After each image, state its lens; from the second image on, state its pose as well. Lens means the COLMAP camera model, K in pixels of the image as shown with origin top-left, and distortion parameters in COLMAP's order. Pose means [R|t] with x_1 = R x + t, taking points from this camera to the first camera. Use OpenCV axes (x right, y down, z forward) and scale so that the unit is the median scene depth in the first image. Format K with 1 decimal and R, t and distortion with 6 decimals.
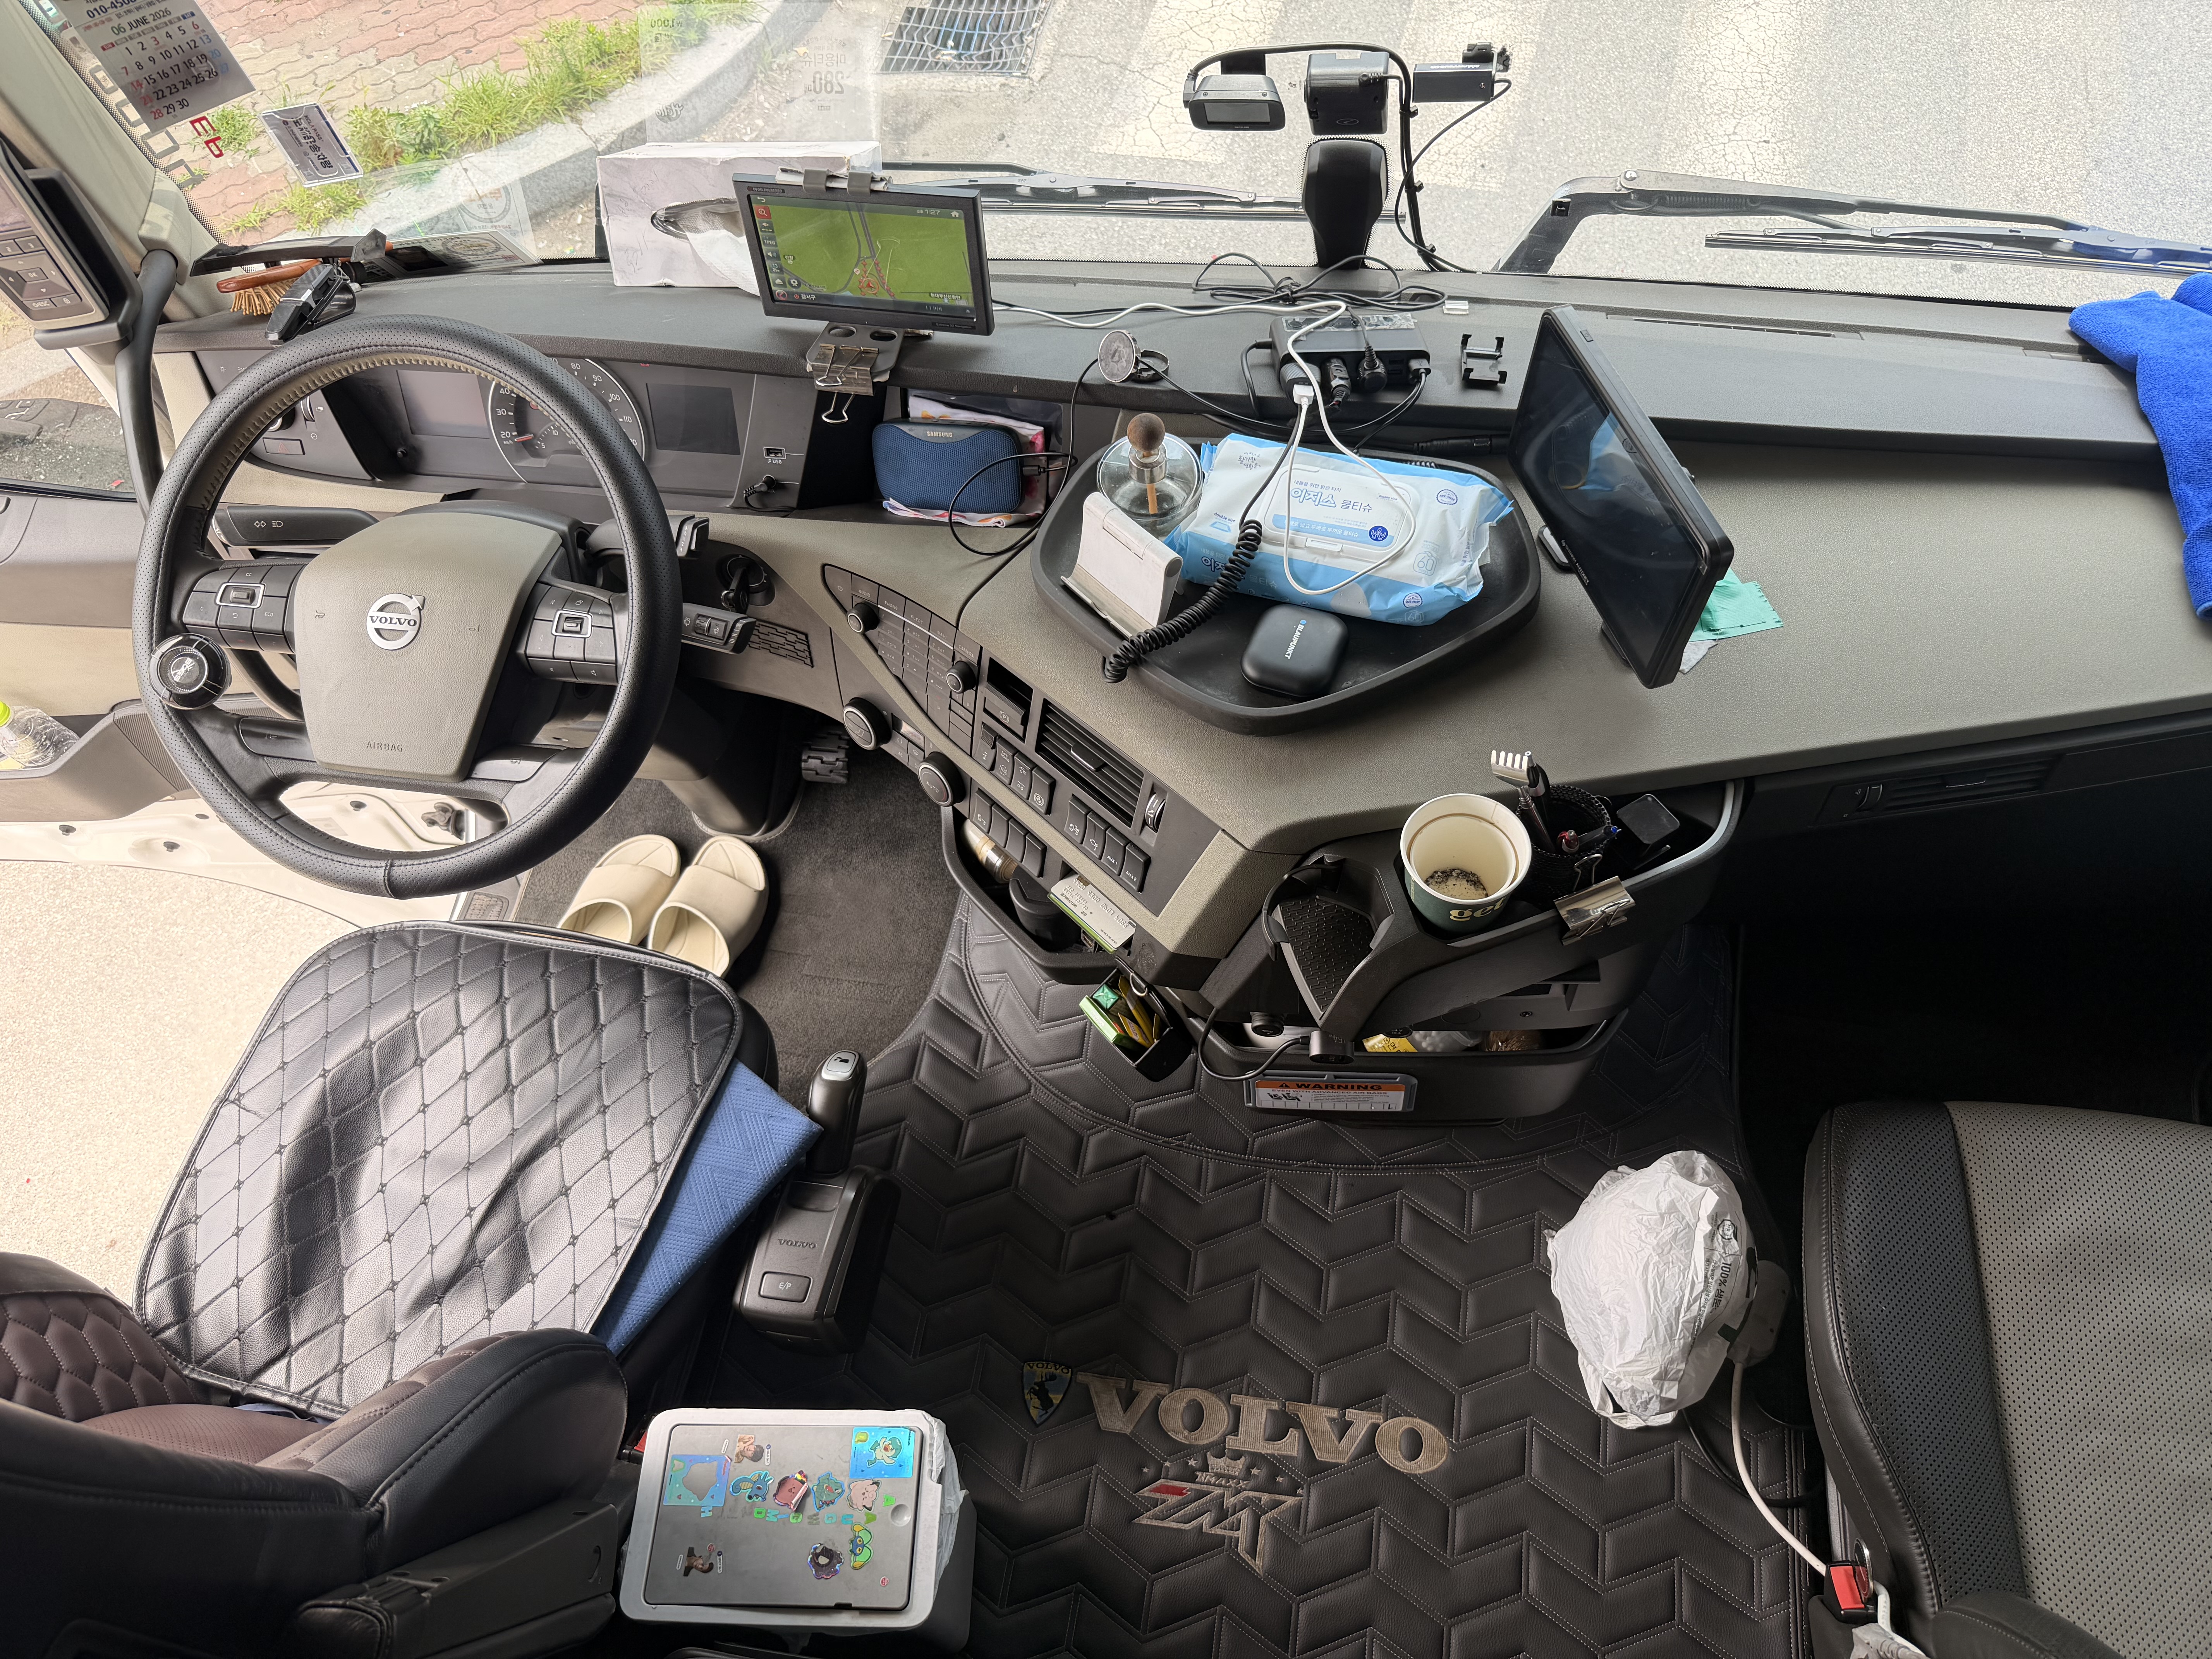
lens RADIAL K [[1521.7, 0, 1106.0], [0, 1521.7, 829.5], [0, 0, 1]] dist [0.023759, -0.030390]
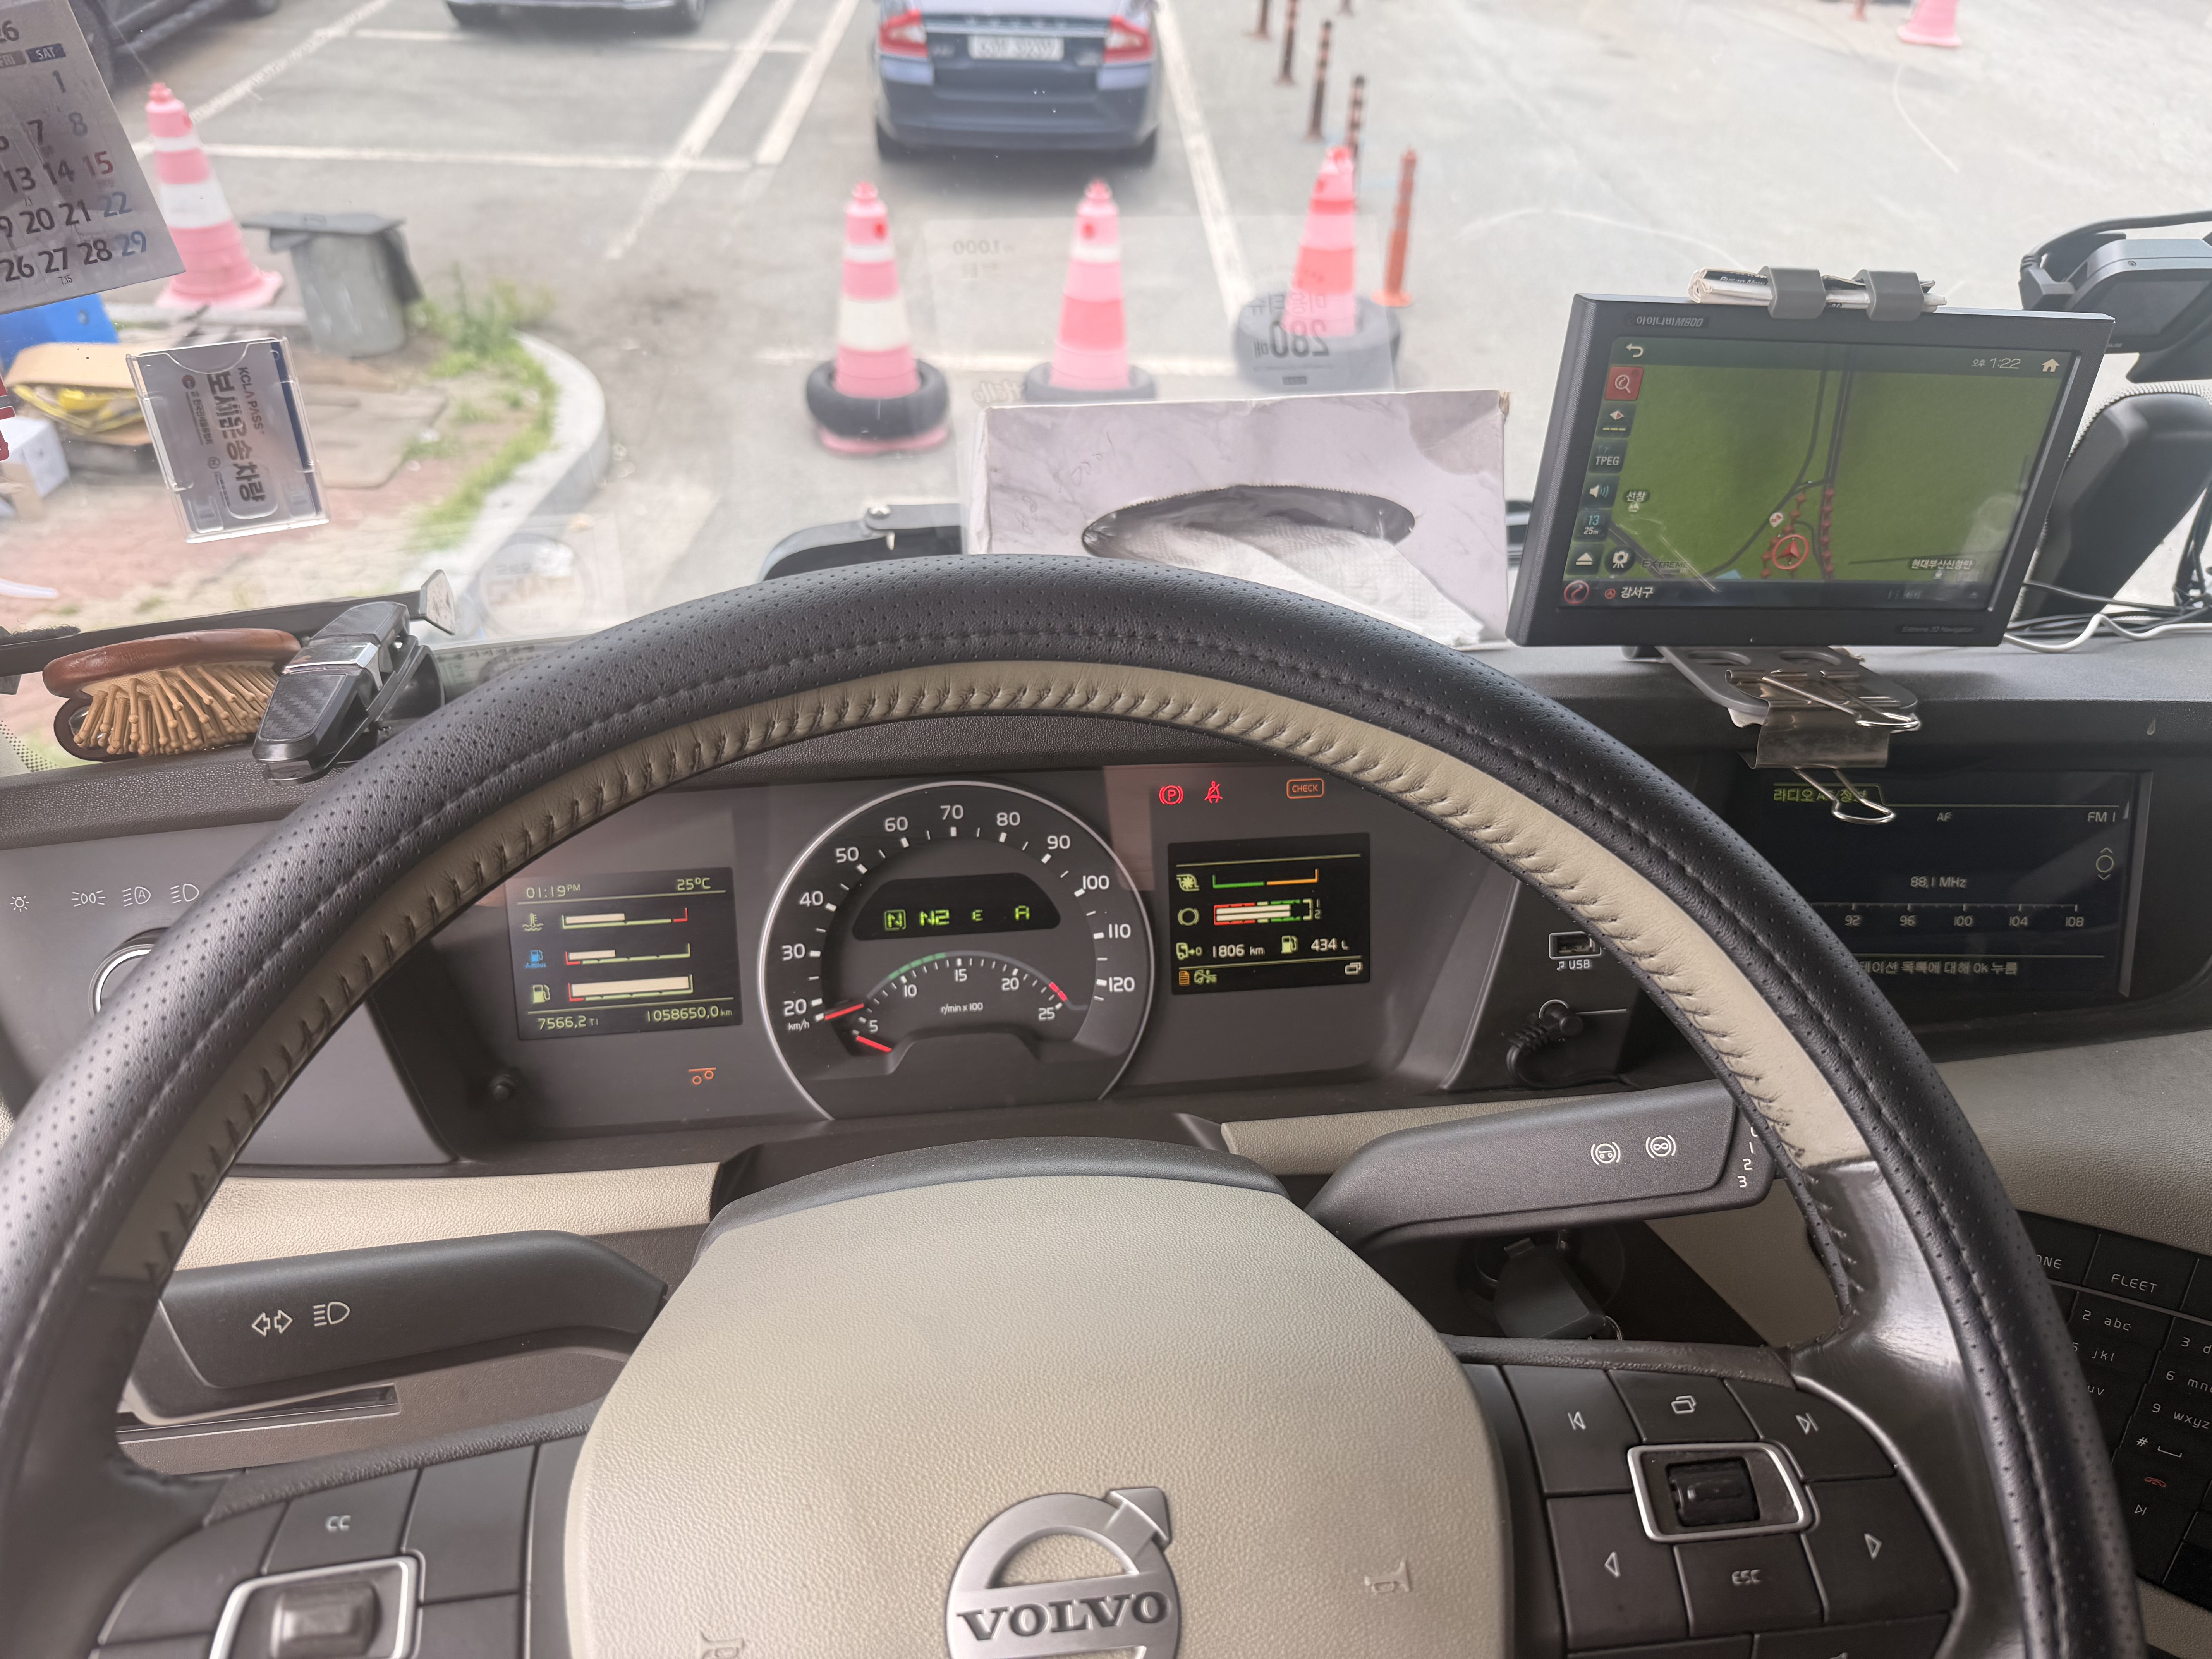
lens RADIAL K [[1563.8, 0, 1098.6], [0, 1563.8, 859.2], [0, 0, 1]] dist [0.078658, -0.157478]
pose [[0.948004, -0.079417, 0.308190, -0.479966], [0.196588, 0.907658, -0.370822, -0.136100], [-0.250281, 0.412128, 0.876076, 0.654973]]
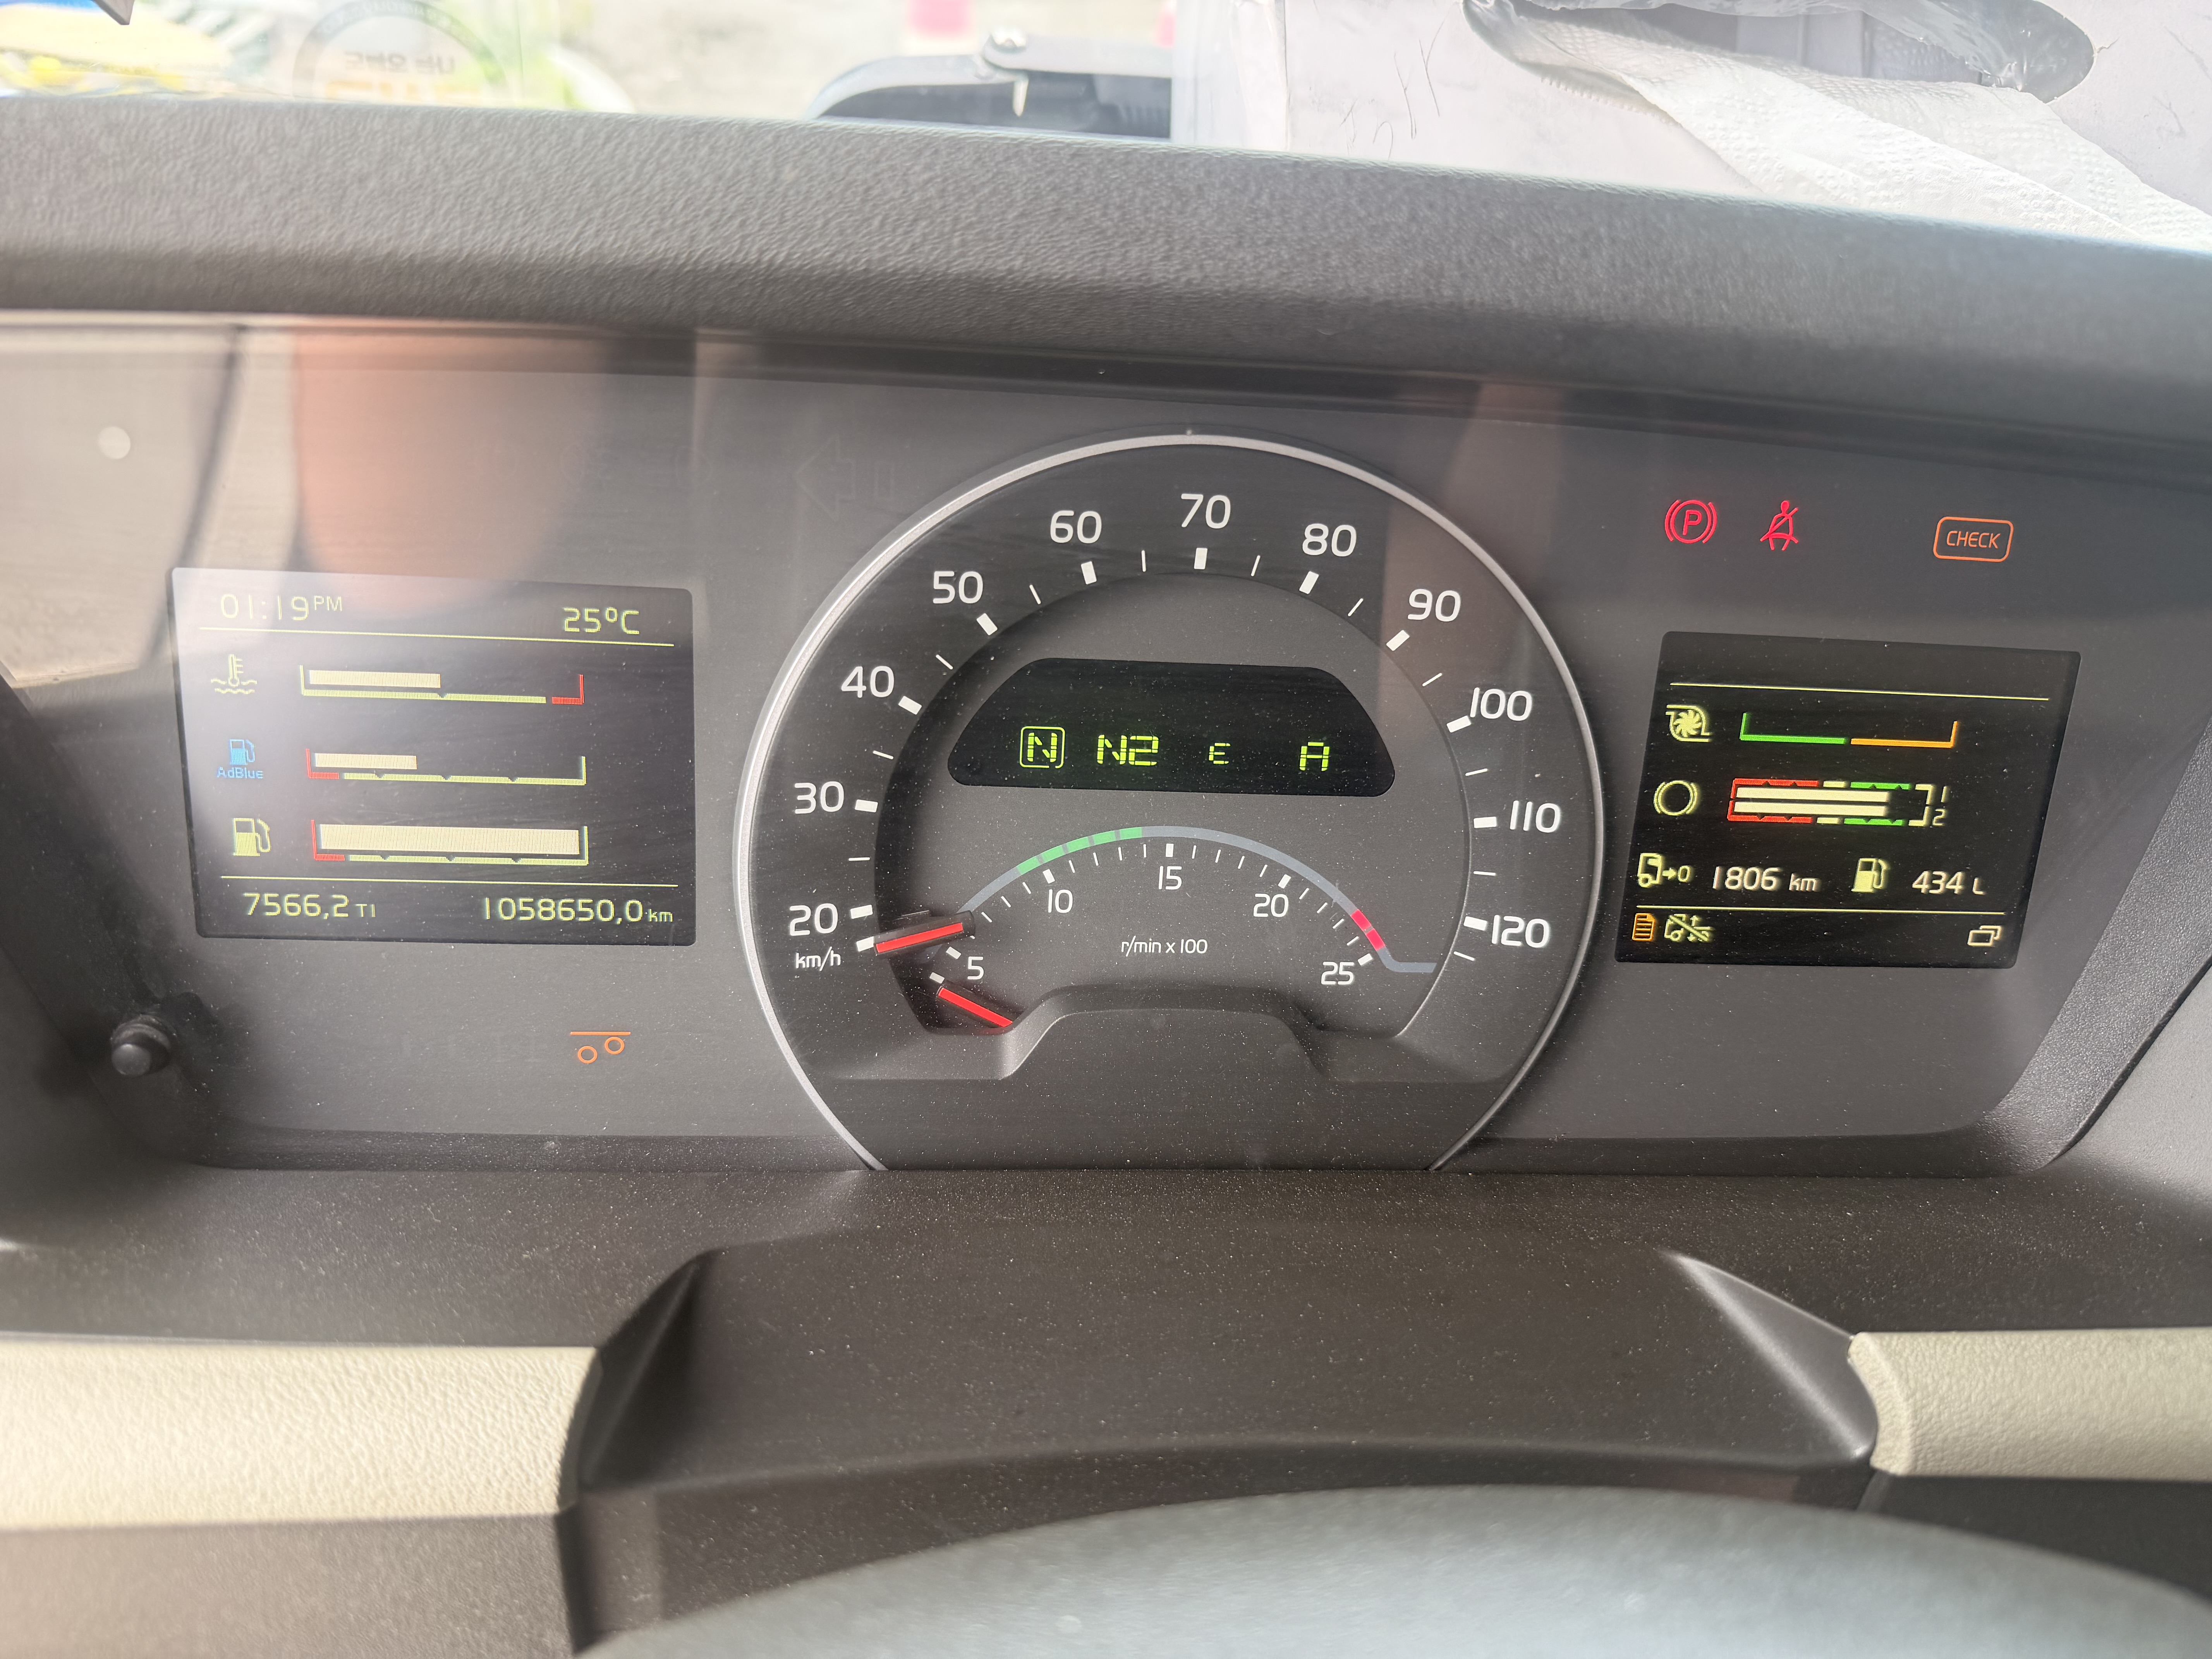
lens RADIAL K [[1563.8, 0, 1098.6], [0, 1563.8, 859.2], [0, 0, 1]] dist [0.078658, -0.157478]
pose [[0.953976, -0.023149, 0.298987, -0.452519], [0.108665, 0.955942, -0.272704, -0.229440], [-0.279501, 0.292643, 0.914461, 0.889856]]
